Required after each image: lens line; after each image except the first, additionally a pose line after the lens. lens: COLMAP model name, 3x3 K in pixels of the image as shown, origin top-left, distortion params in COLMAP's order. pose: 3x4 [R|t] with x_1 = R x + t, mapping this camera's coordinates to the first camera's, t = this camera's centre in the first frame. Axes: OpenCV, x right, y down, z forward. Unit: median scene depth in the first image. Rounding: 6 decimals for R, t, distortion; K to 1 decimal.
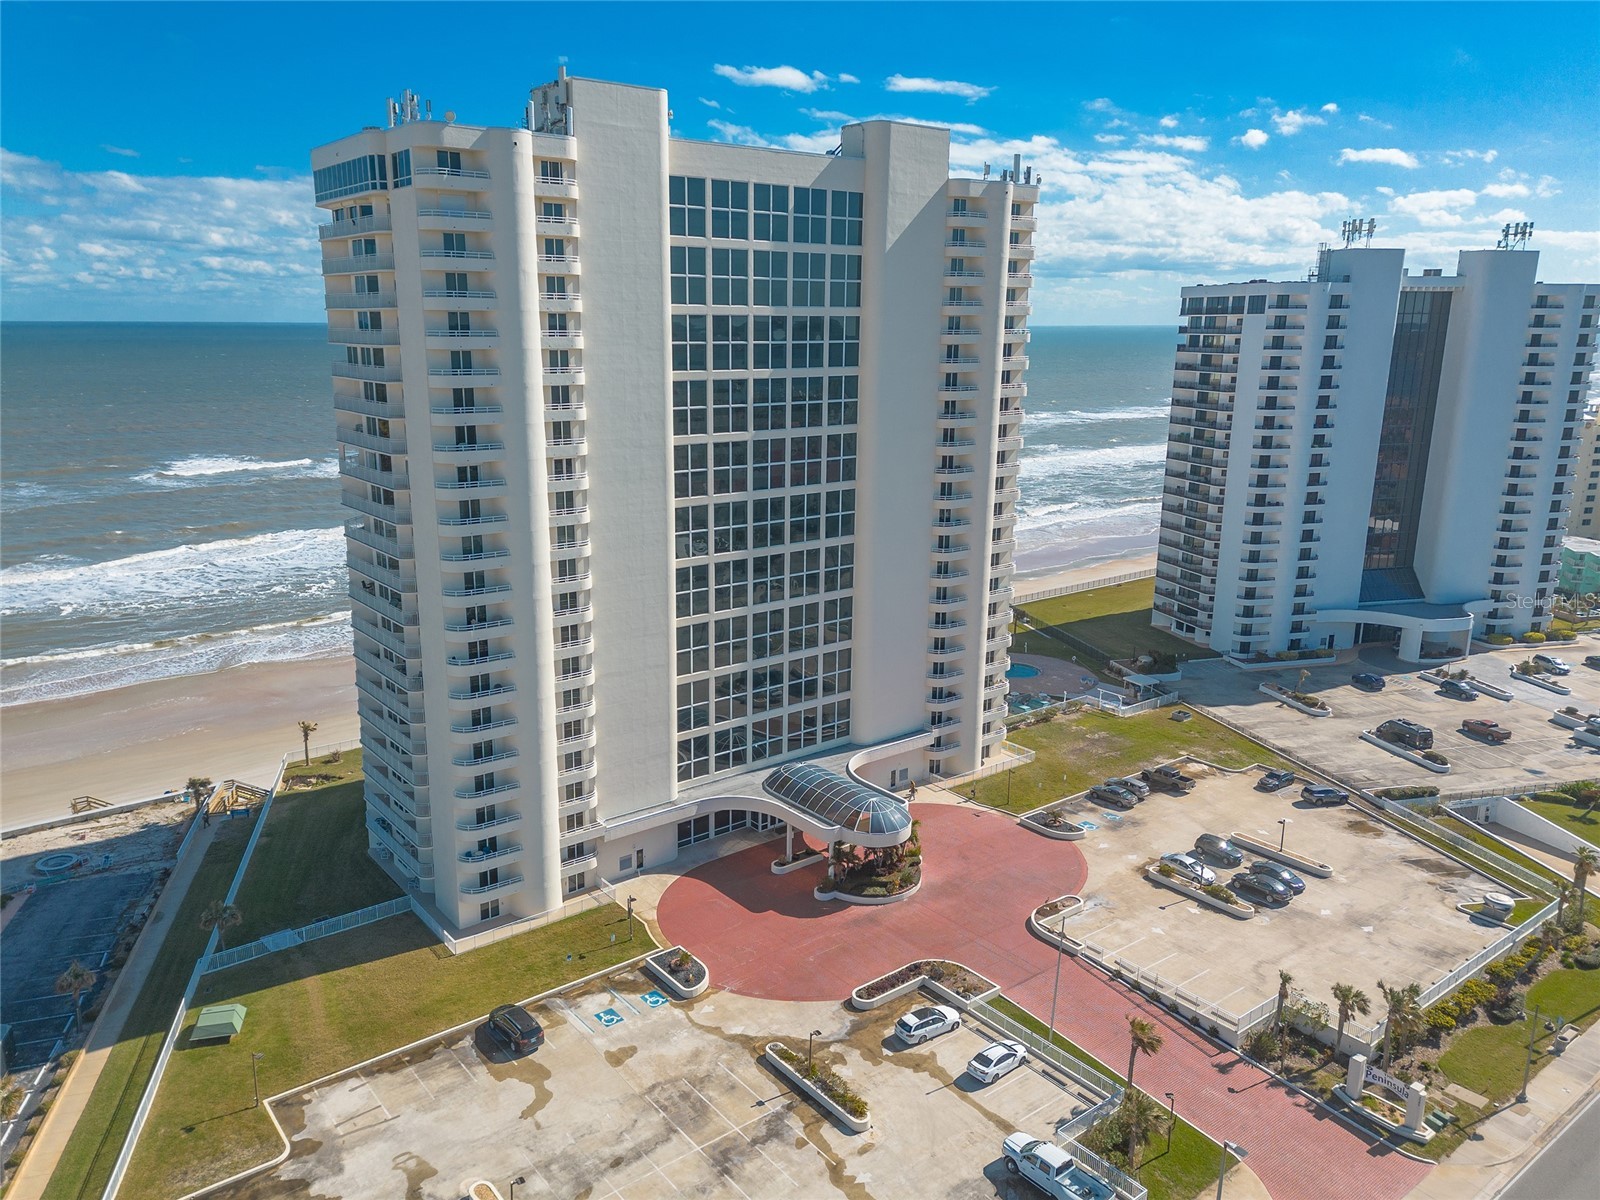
lens RADIAL K [[1152.2, 0, 766.3], [0, 1152.2, 607.0], [0, 0, 1]] dist [0.033939, -0.031971]
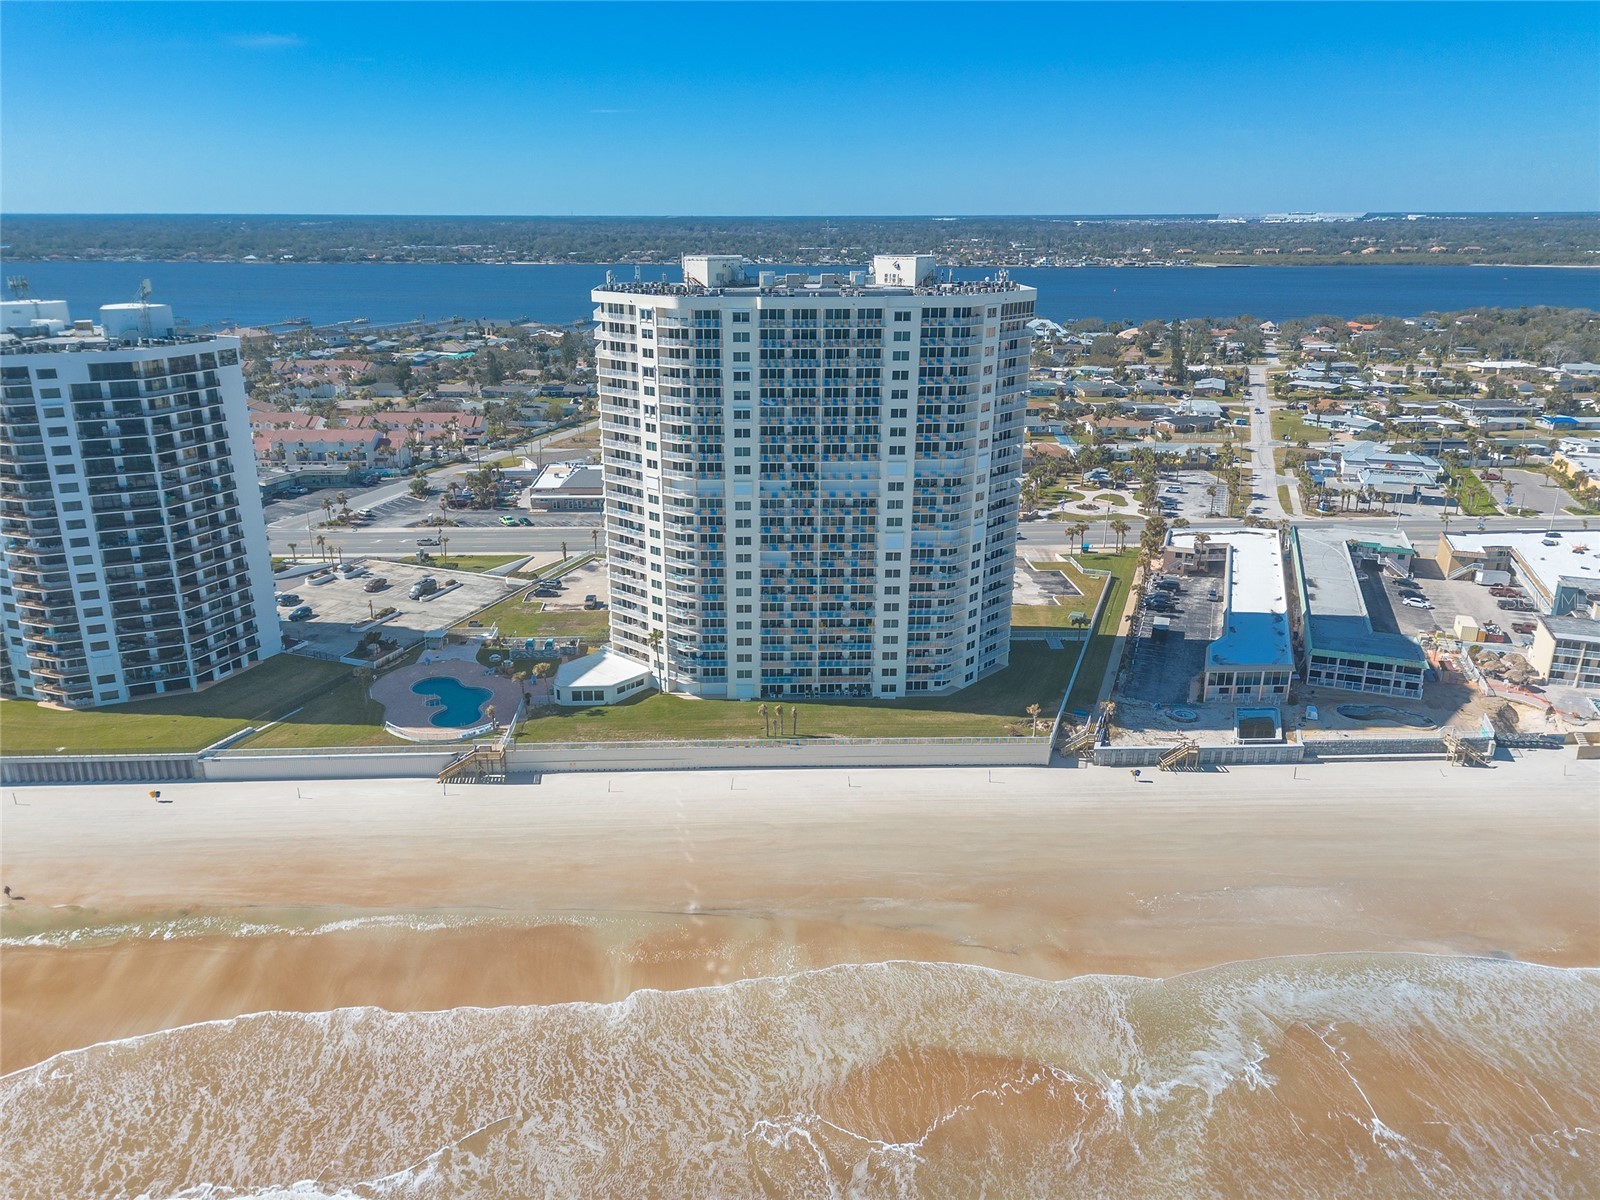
lens RADIAL K [[1142.0, 0, 784.8], [0, 1142.0, 622.7], [0, 0, 1]] dist [0.073240, -0.068241]
pose [[-0.824377, -0.189633, 0.533331, -1.032996], [0.136322, 0.847966, 0.512221, -0.829070], [-0.549381, 0.494968, -0.673192, 2.407170]]
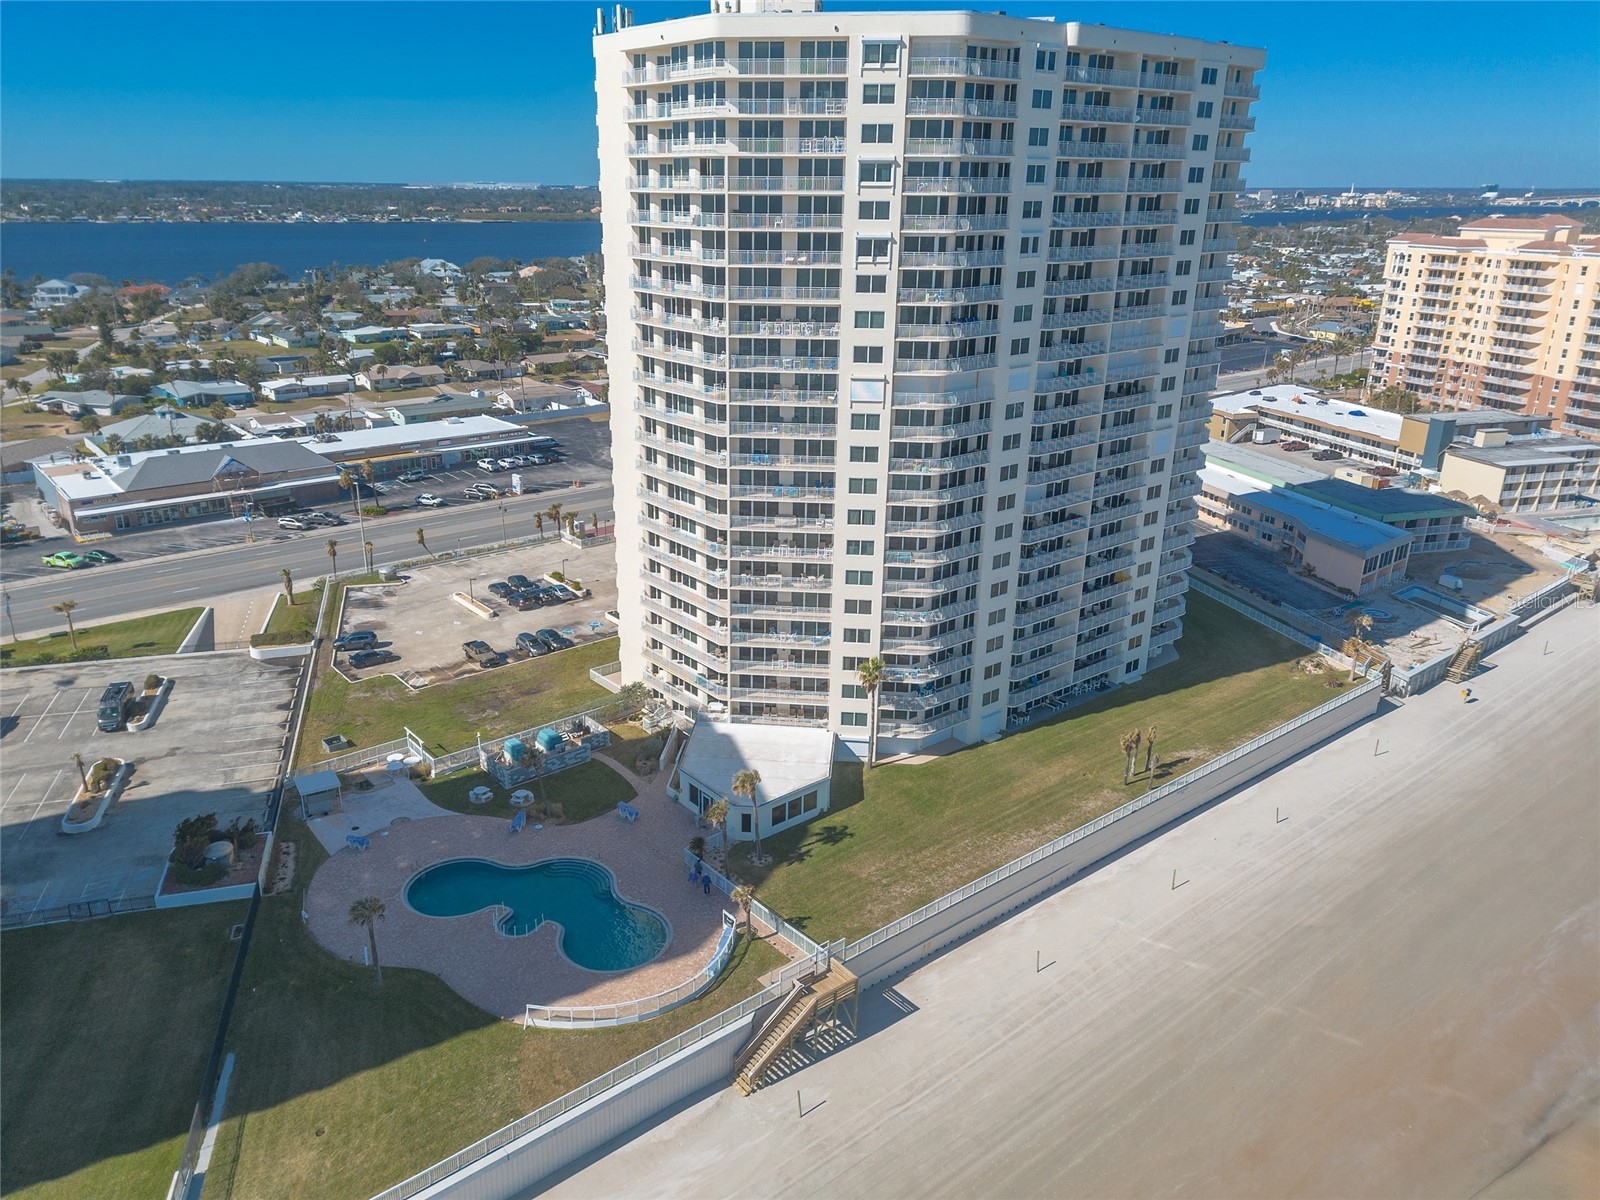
lens RADIAL K [[1142.0, 0, 765.8], [0, 1142.0, 601.8], [0, 0, 1]] dist [0.073240, -0.068241]
pose [[-0.999522, 0.005779, -0.030354, 0.141579], [-0.012108, 0.830542, 0.556824, -0.540253], [0.028428, 0.556926, -0.830075, 2.130808]]
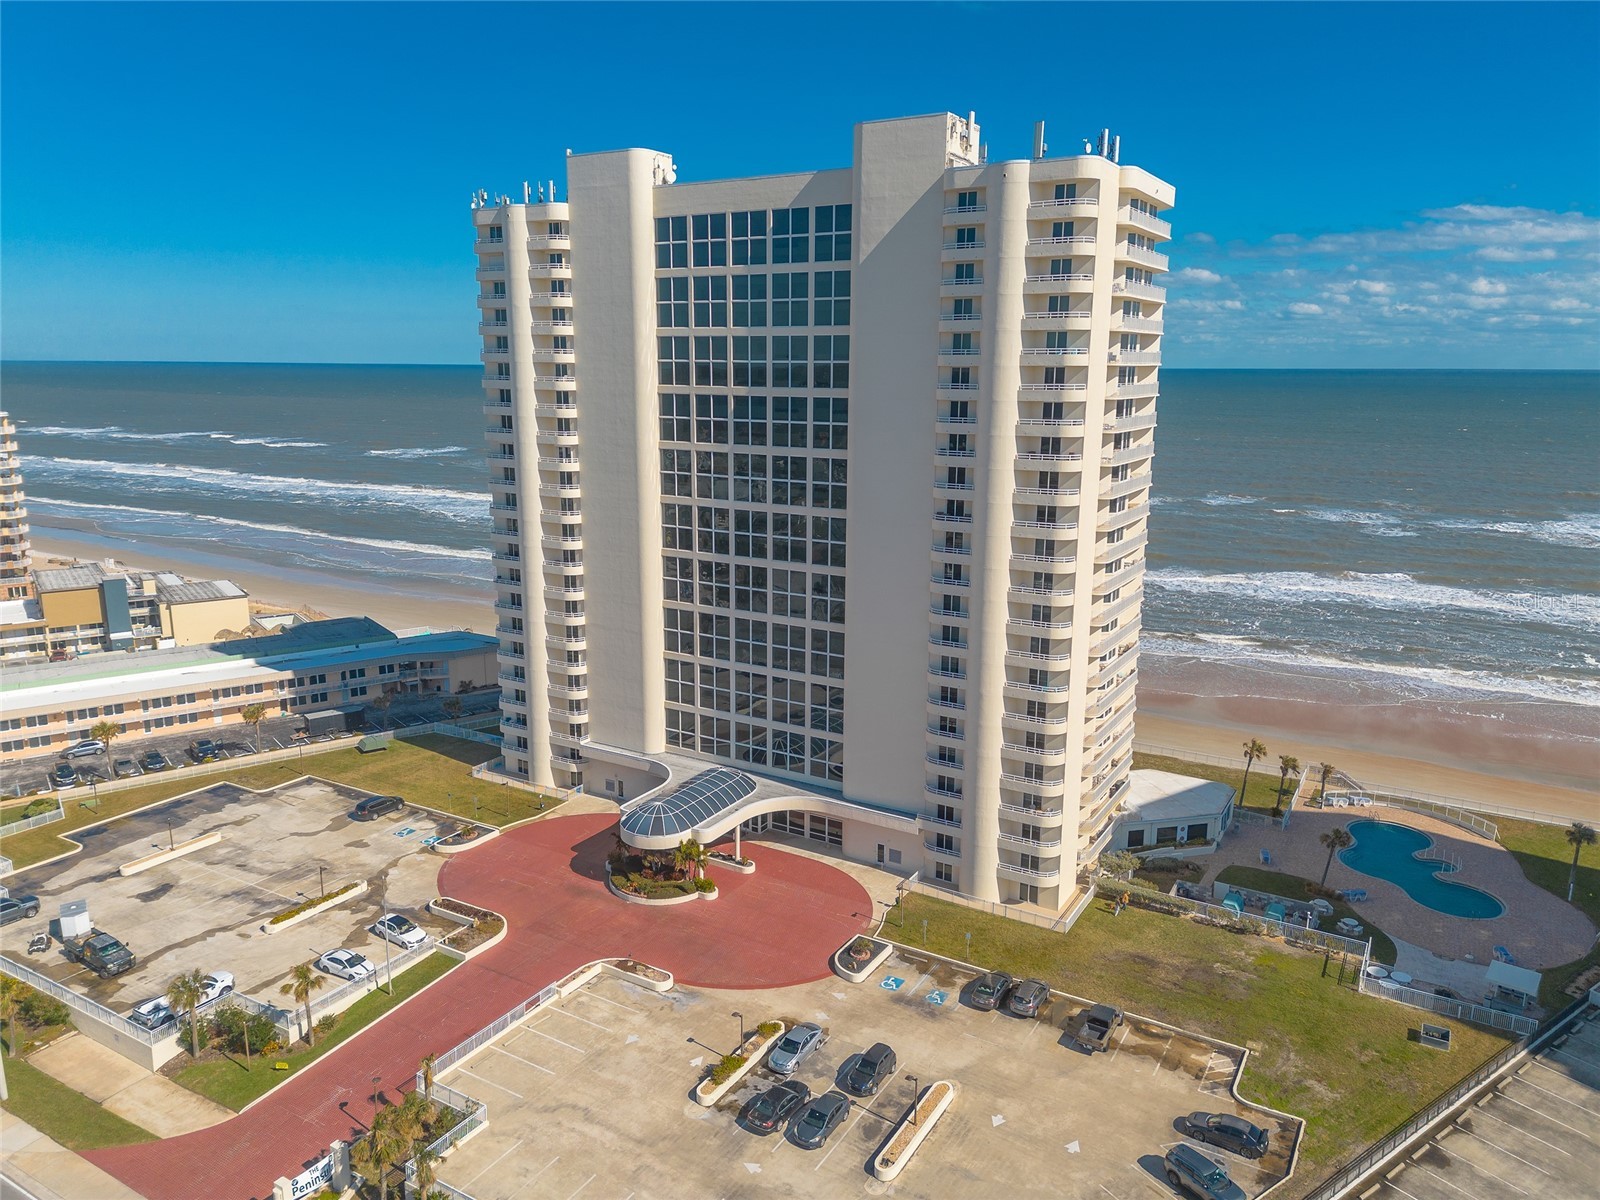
lens RADIAL K [[1142.0, 0, 765.5], [0, 1142.0, 603.8], [0, 0, 1]] dist [0.073240, -0.068241]
pose [[0.362762, 0.196409, -0.910948, 0.962992], [-0.223471, 0.967348, 0.119578, -0.139262], [0.904690, 0.160192, 0.394809, 0.616306]]
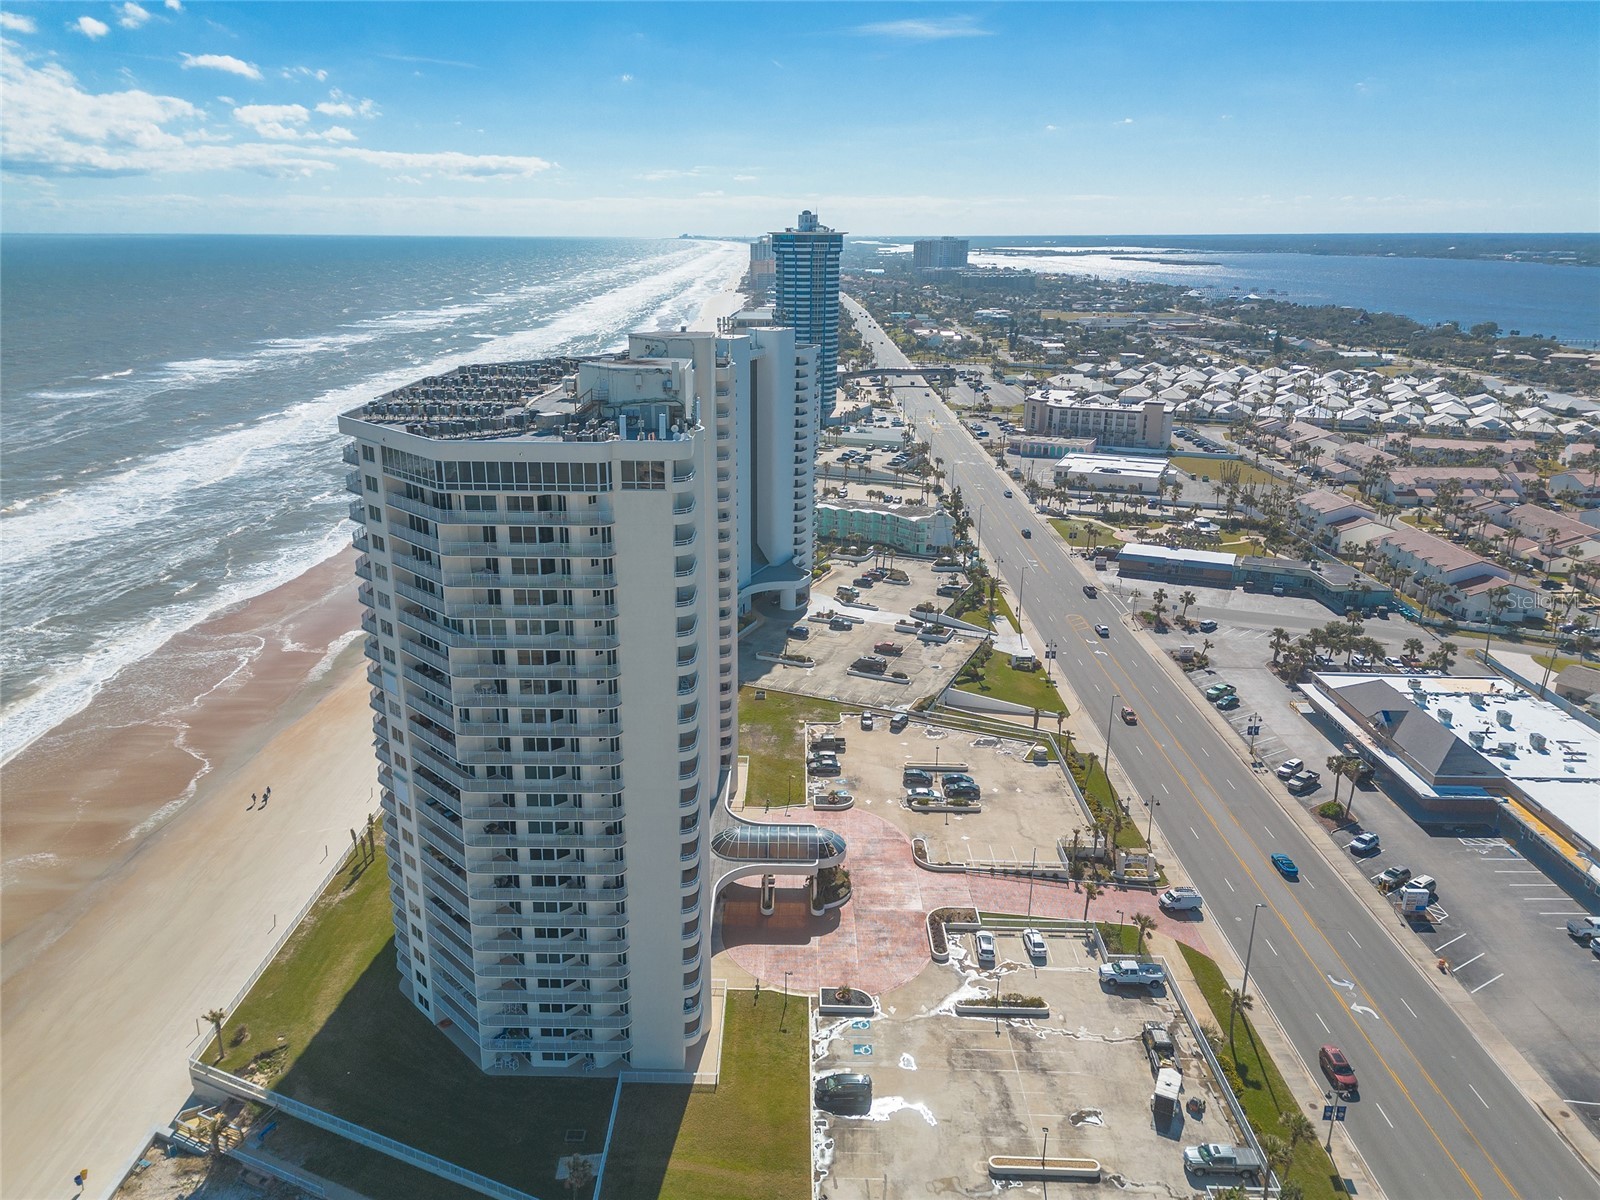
lens RADIAL K [[1142.0, 0, 756.4], [0, 1142.0, 595.7], [0, 0, 1]] dist [0.073240, -0.068241]
pose [[0.628561, -0.243374, 0.738702, -0.867083], [0.189936, 0.969057, 0.157650, -0.330752], [-0.754212, 0.041214, 0.655337, 0.117683]]
